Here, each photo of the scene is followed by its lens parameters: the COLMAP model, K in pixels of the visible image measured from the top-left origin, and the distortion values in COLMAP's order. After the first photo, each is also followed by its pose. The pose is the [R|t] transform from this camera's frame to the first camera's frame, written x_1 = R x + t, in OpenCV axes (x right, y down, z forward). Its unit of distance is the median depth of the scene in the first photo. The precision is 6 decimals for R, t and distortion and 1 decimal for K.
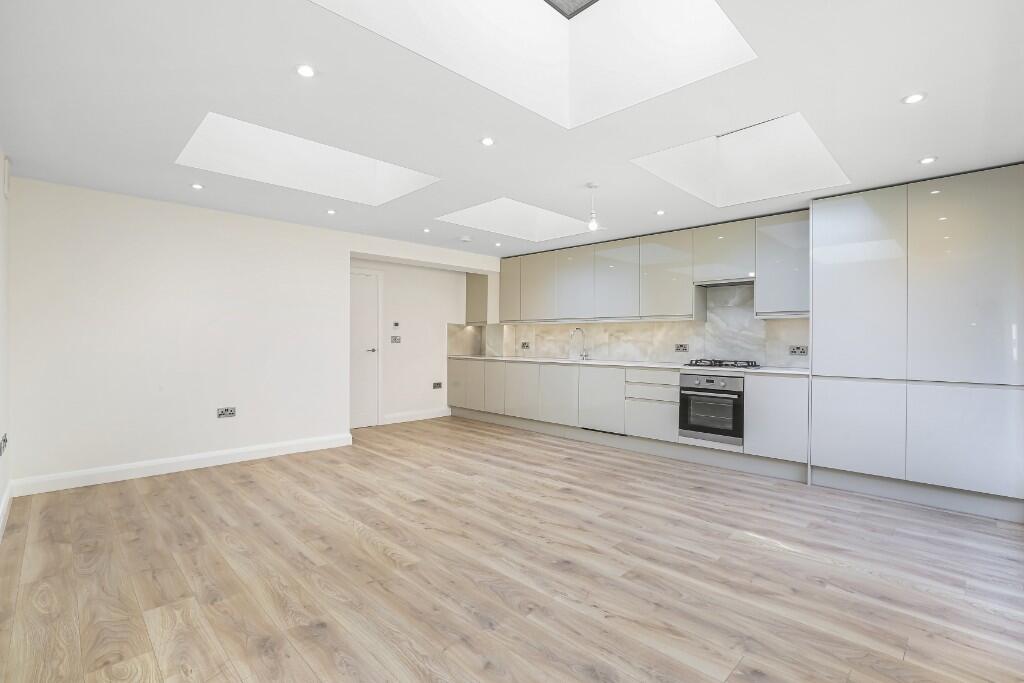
lens RADIAL K [[466.2, 0, 507.9], [0, 466.2, 343.8], [0, 0, 1]] dist [-0.063017, 0.031872]
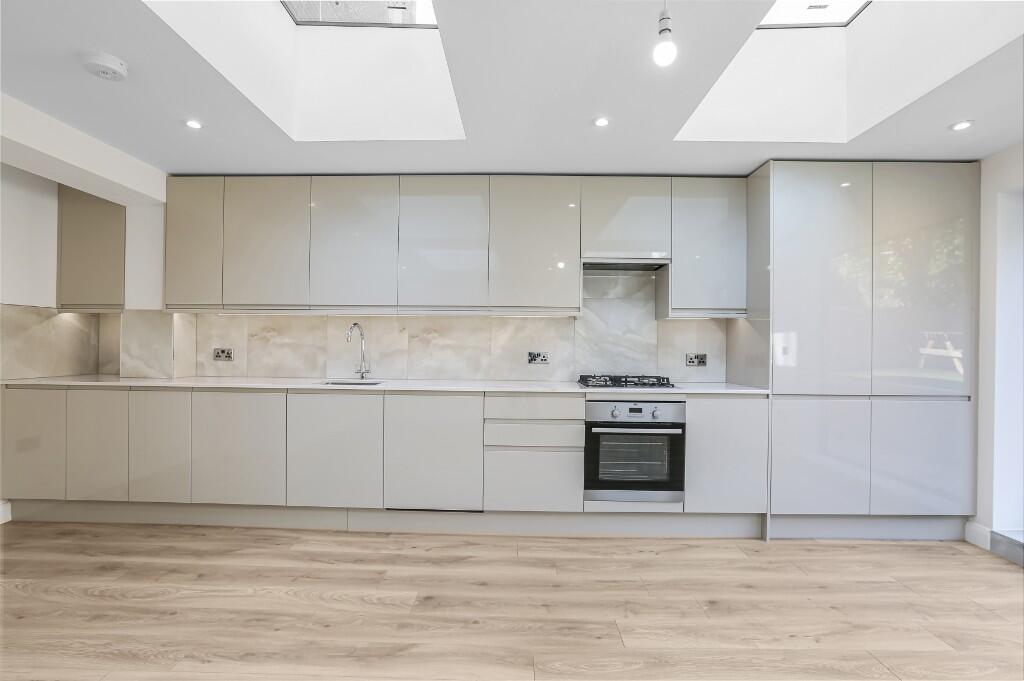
lens RADIAL K [[466.2, 0, 507.9], [0, 466.2, 342.8], [0, 0, 1]] dist [-0.063017, 0.031872]
pose [[0.712649, 0.003980, 0.701509, -0.146820], [0.000096, 0.999983, -0.005772, -0.010279], [-0.701520, 0.004181, 0.712637, 0.661093]]
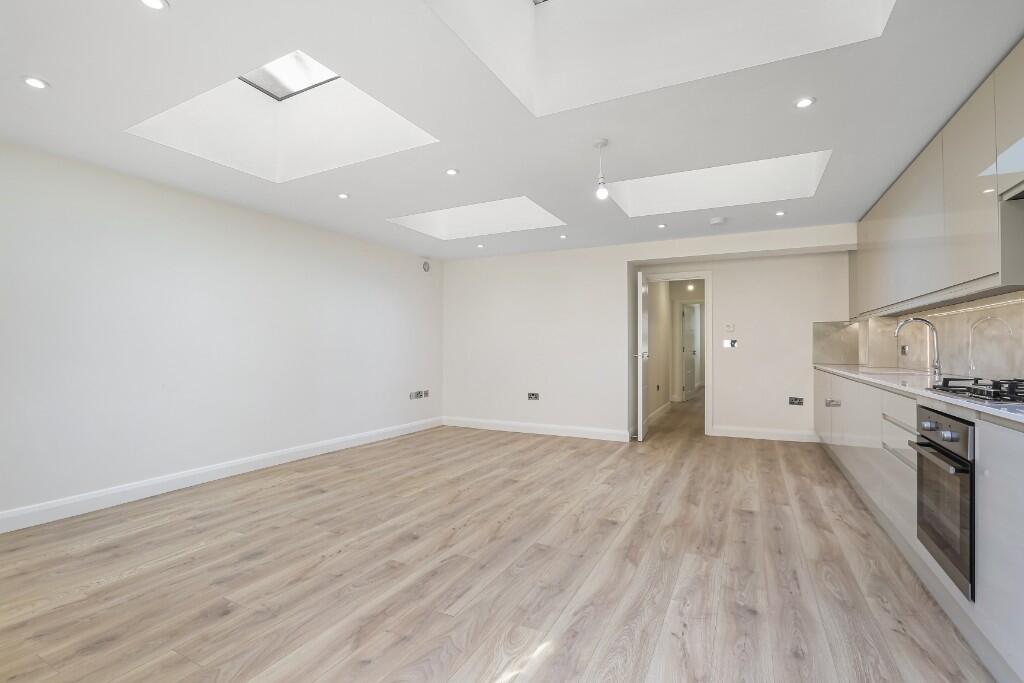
lens RADIAL K [[458.9, 0, 512.0], [0, 458.9, 341.5], [0, 0, 1]] dist [-0.061758, 0.035157]
pose [[0.322789, -0.018693, -0.946286, 0.705405], [-0.006739, 0.999734, -0.022047, 0.012769], [0.946447, 0.013493, 0.322577, 0.486608]]
